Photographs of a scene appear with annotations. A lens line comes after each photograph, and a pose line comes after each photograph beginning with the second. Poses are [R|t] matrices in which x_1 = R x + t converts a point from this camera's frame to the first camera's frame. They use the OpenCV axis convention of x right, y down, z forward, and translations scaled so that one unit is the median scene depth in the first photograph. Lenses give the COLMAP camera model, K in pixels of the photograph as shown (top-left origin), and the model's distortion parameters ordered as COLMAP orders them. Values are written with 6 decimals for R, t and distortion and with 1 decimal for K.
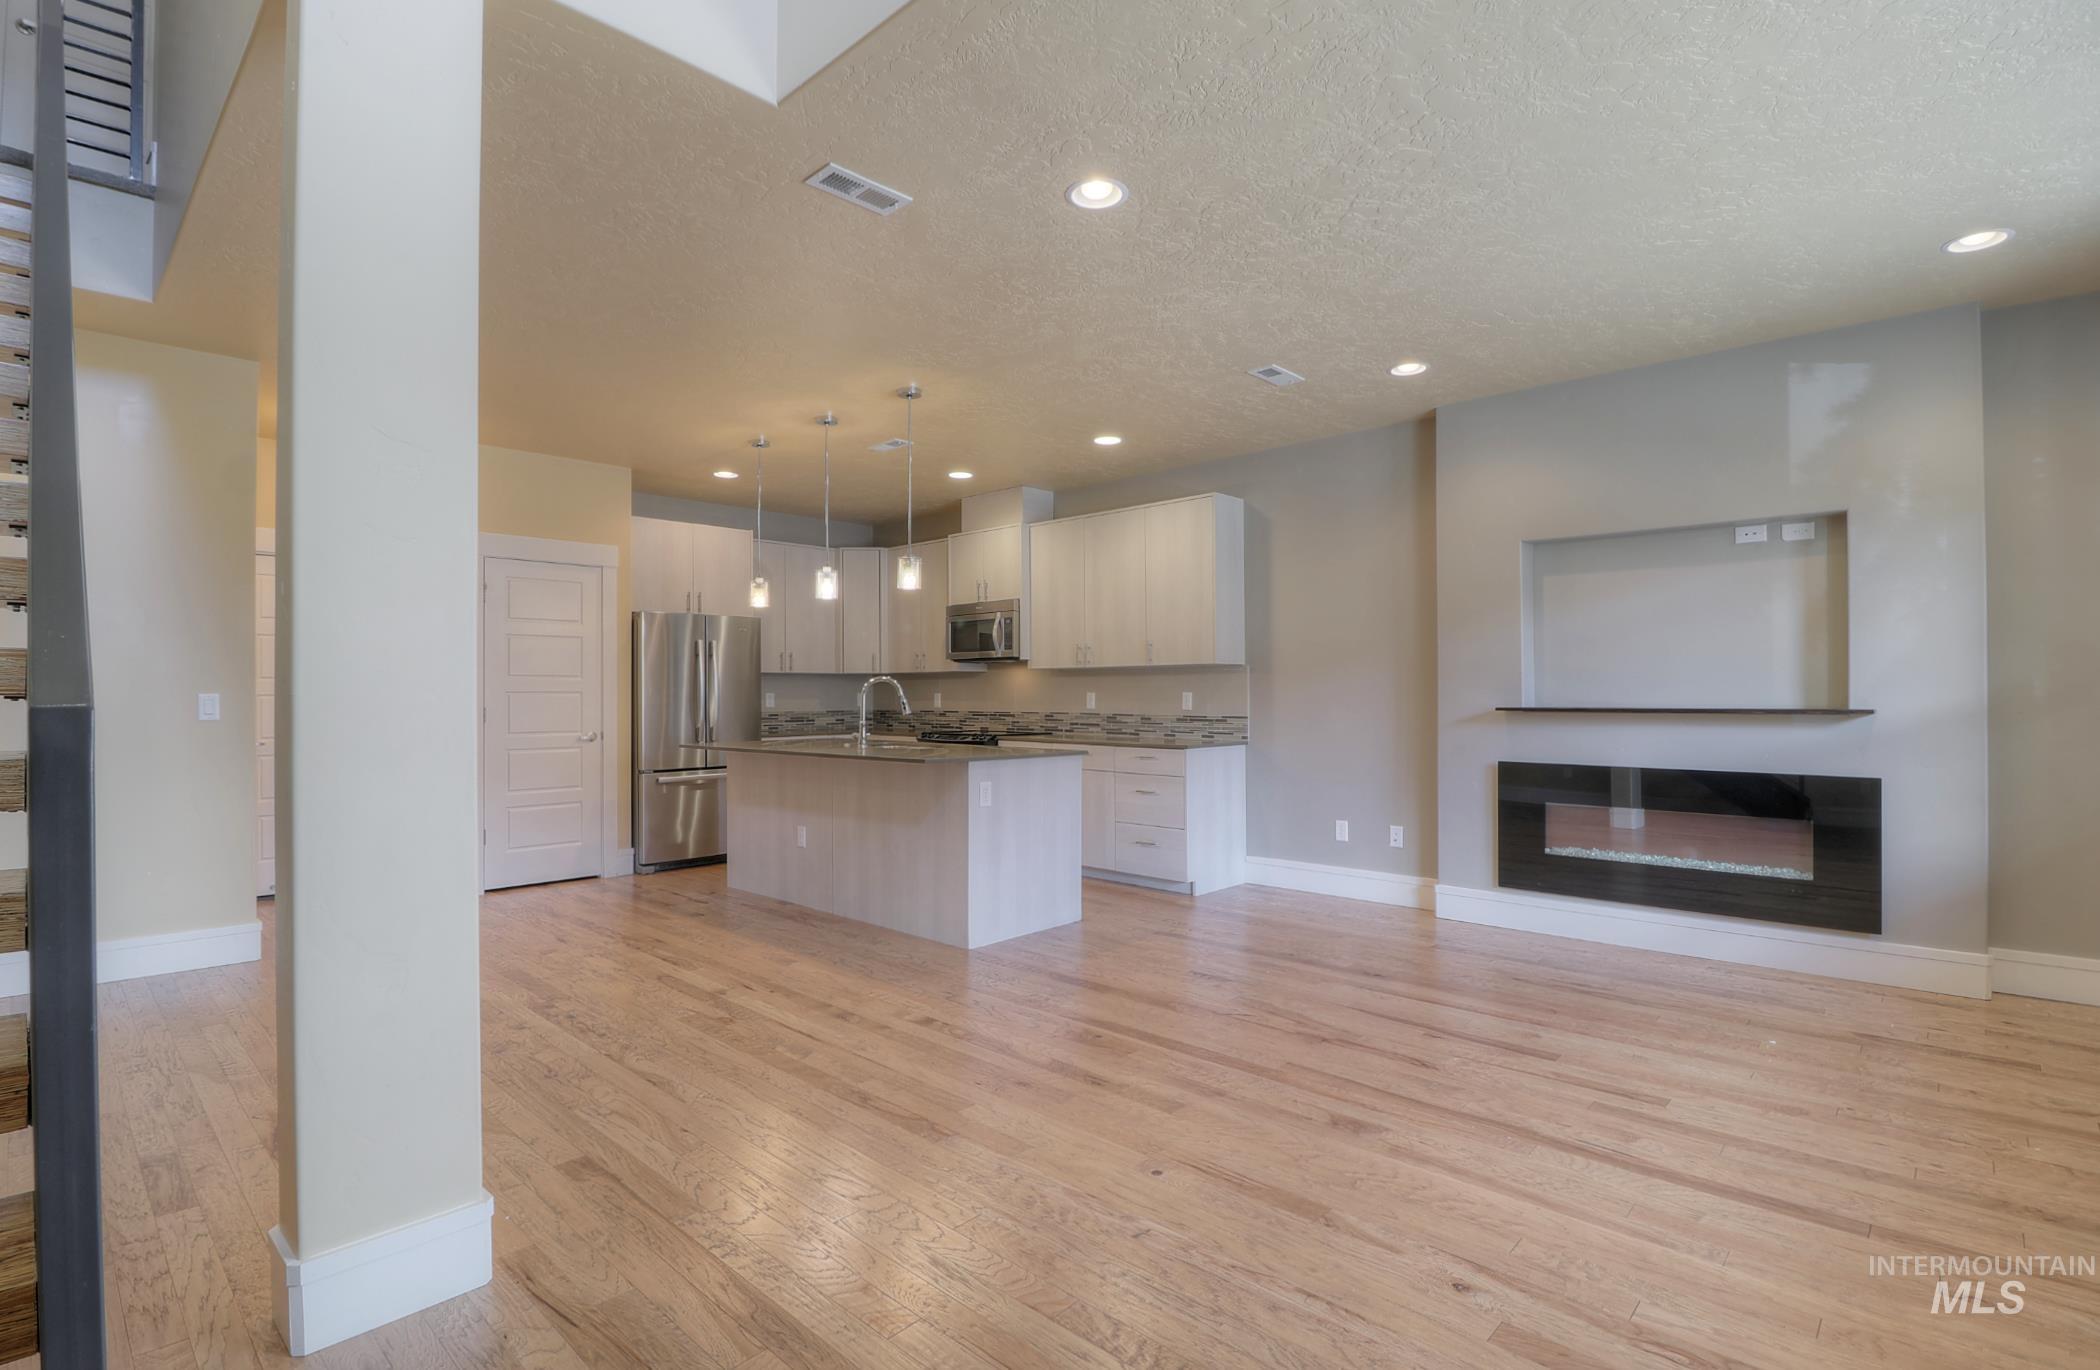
lens RADIAL K [[975.9, 0, 1048.8], [0, 975.9, 688.6], [0, 0, 1]] dist [0.000836, 0.000323]
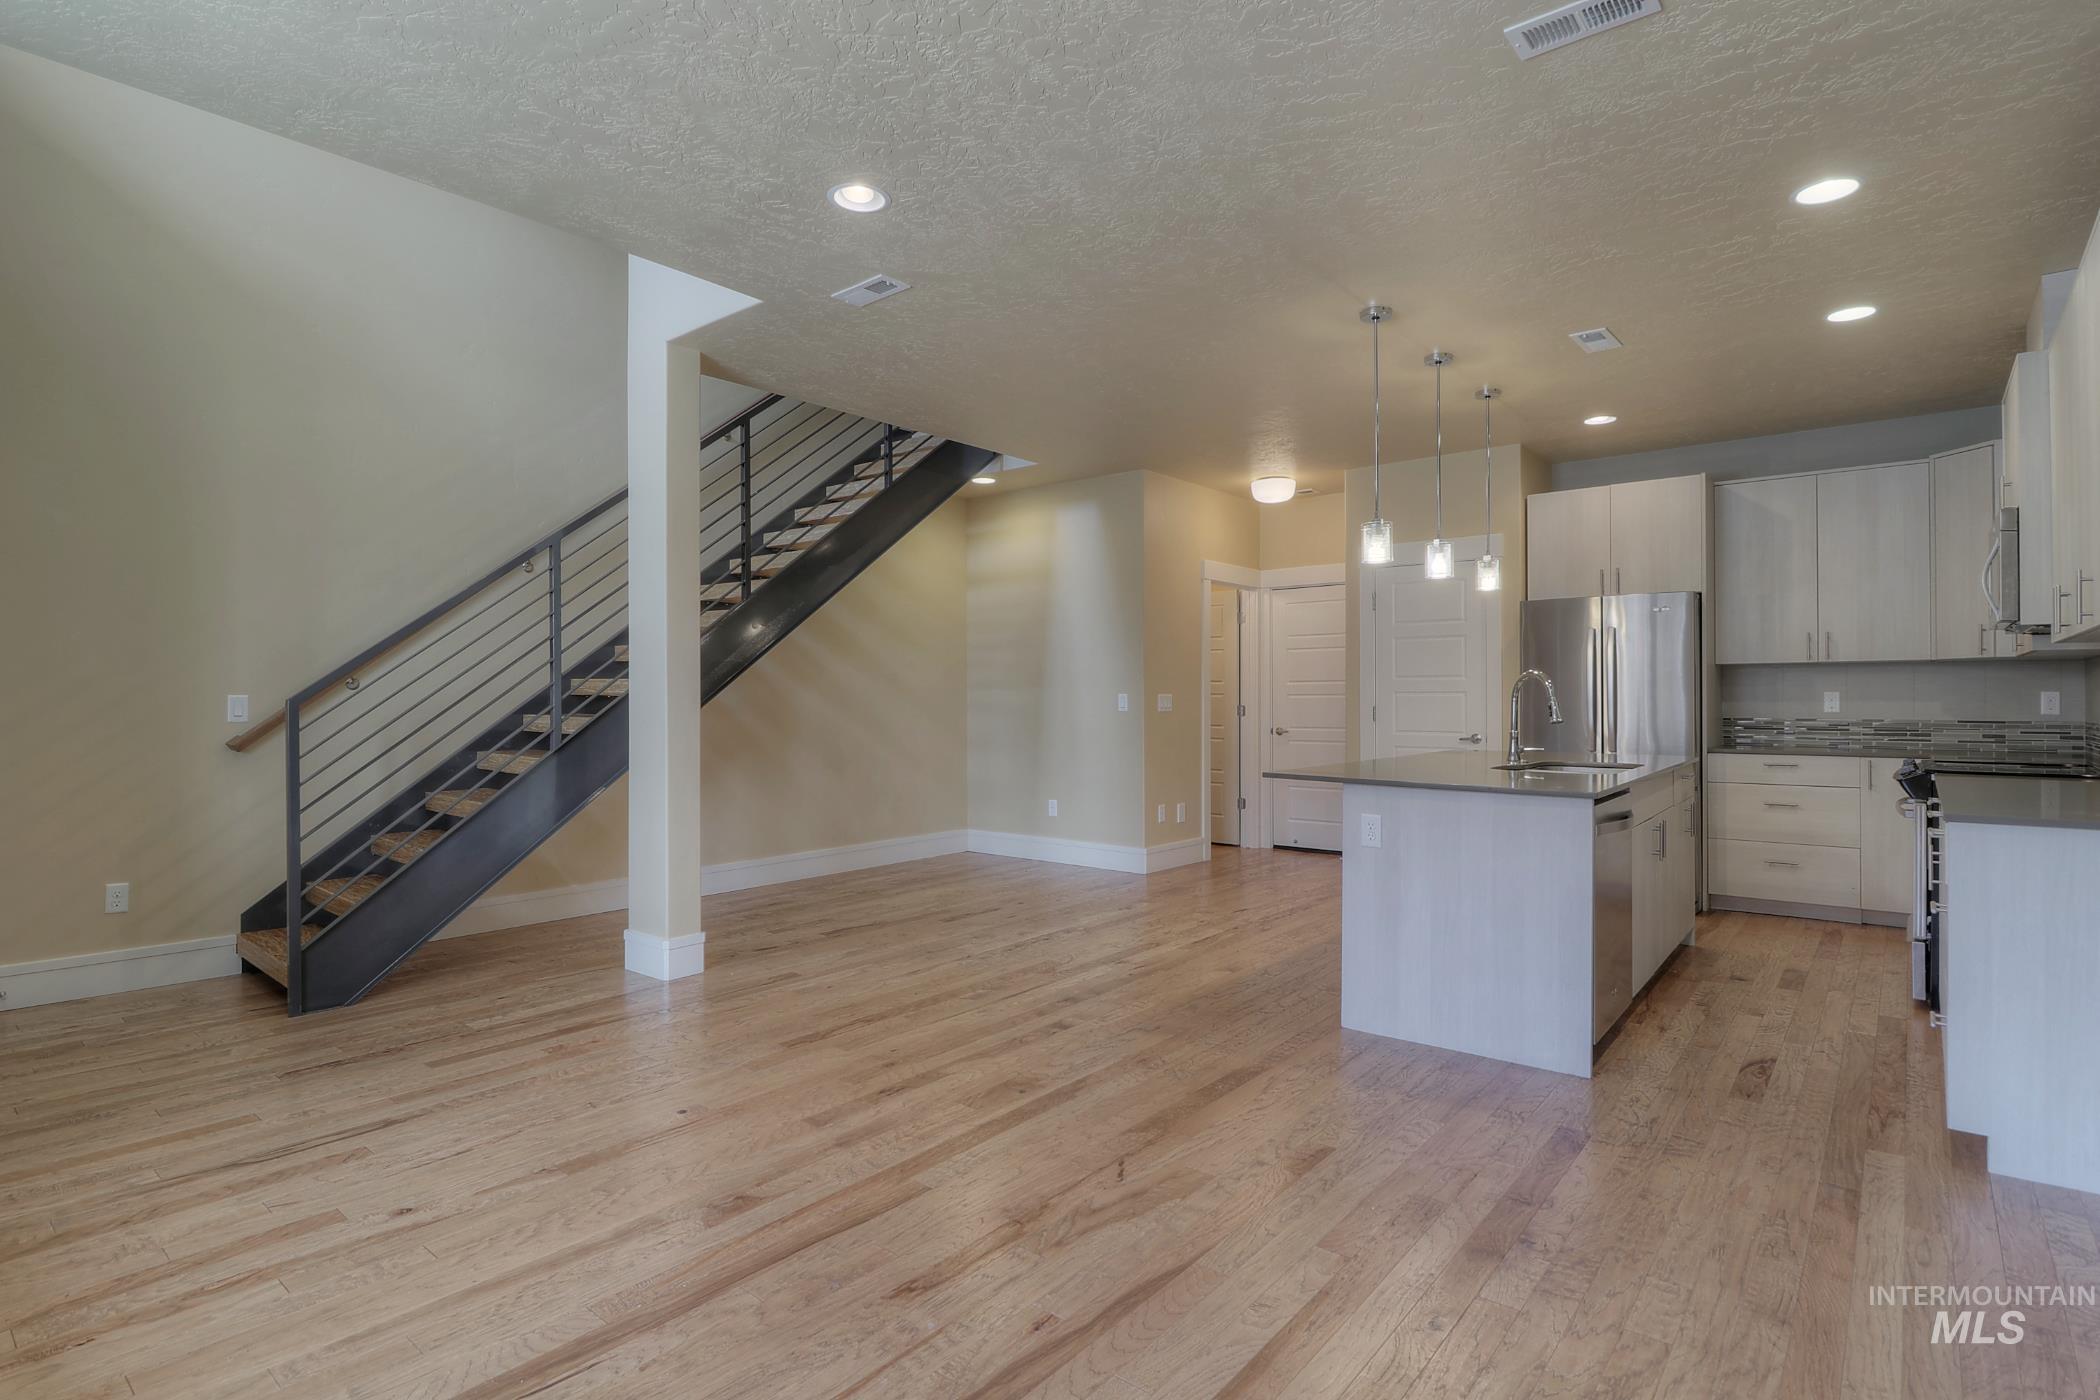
lens RADIAL K [[1040.3, 0, 1048.2], [0, 1040.3, 697.4], [0, 0, 1]] dist [-0.003212, -0.001026]
pose [[0.064602, 0.004621, -0.997900, 1.027140], [0.007284, 0.999960, 0.005102, 0.001884], [0.997885, -0.007598, 0.064566, 1.021178]]
